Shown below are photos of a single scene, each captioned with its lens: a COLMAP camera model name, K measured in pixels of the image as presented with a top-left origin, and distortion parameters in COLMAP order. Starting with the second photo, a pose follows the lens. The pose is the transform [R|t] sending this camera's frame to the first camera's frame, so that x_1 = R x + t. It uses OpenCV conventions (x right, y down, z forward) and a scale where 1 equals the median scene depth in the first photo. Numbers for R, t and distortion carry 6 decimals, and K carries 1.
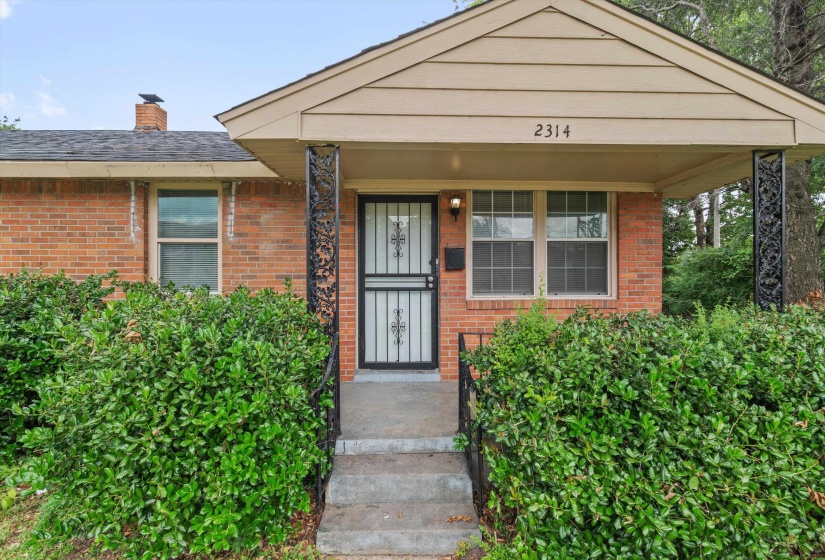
lens RADIAL K [[401.4, 0, 412.8], [0, 401.4, 280.5], [0, 0, 1]] dist [0.004976, -0.002191]
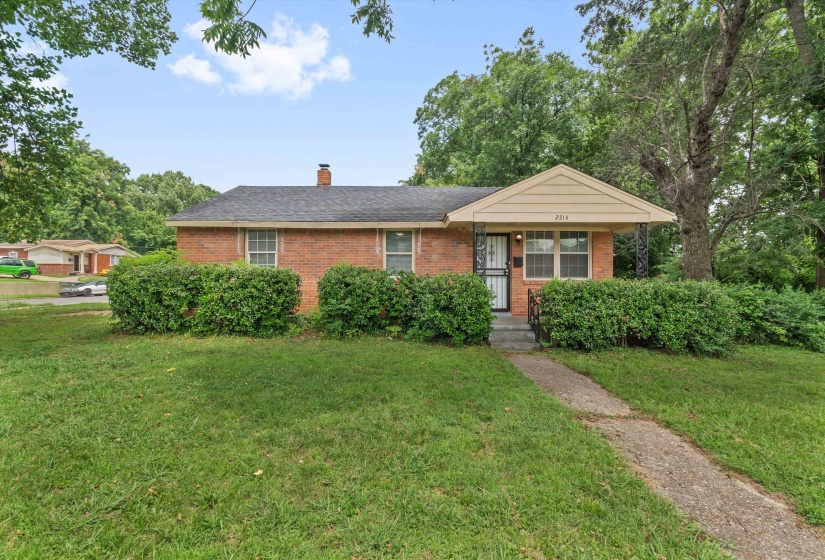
lens RADIAL K [[401.4, 0, 412.1], [0, 401.4, 278.9], [0, 0, 1]] dist [0.004976, -0.002191]
pose [[0.999402, 0.003091, -0.034448, -0.401365], [-0.003185, 0.999991, -0.002678, 0.048280], [0.034440, 0.002786, 0.999403, -1.230587]]
